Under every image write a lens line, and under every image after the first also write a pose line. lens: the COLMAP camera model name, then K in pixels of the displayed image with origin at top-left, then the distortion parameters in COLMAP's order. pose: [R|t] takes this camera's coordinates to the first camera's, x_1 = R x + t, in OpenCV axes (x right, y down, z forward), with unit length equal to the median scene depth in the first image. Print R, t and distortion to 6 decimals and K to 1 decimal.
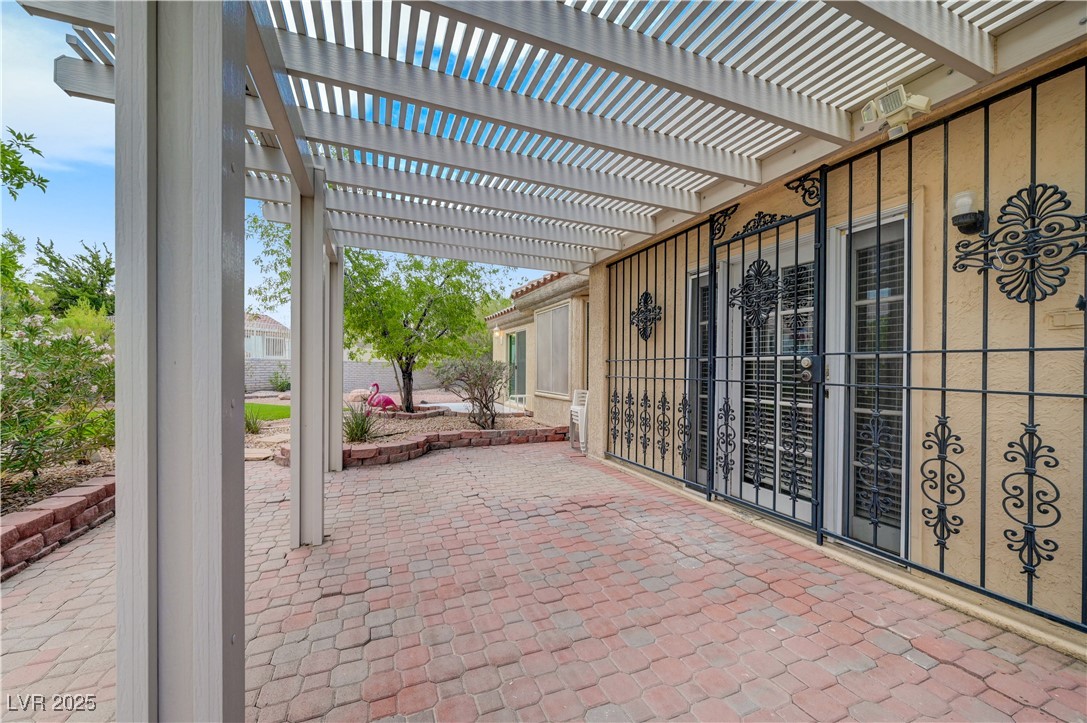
lens RADIAL K [[431.8, 0, 546.1], [0, 431.8, 370.7], [0, 0, 1]] dist [-0.001812, 0.000156]
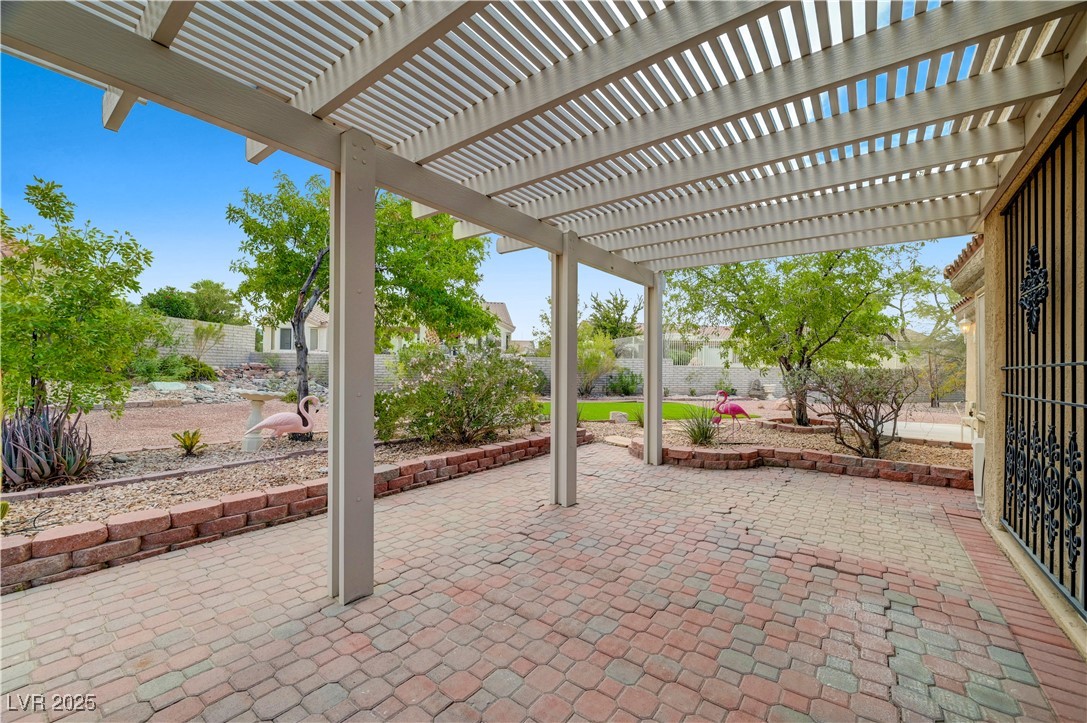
lens RADIAL K [[431.8, 0, 546.1], [0, 431.8, 370.7], [0, 0, 1]] dist [-0.001812, 0.000156]
pose [[0.506391, -0.001587, -0.862302, 0.509394], [-0.010777, 0.999909, -0.008169, -0.012932], [0.862237, 0.013429, 0.506328, 0.205428]]
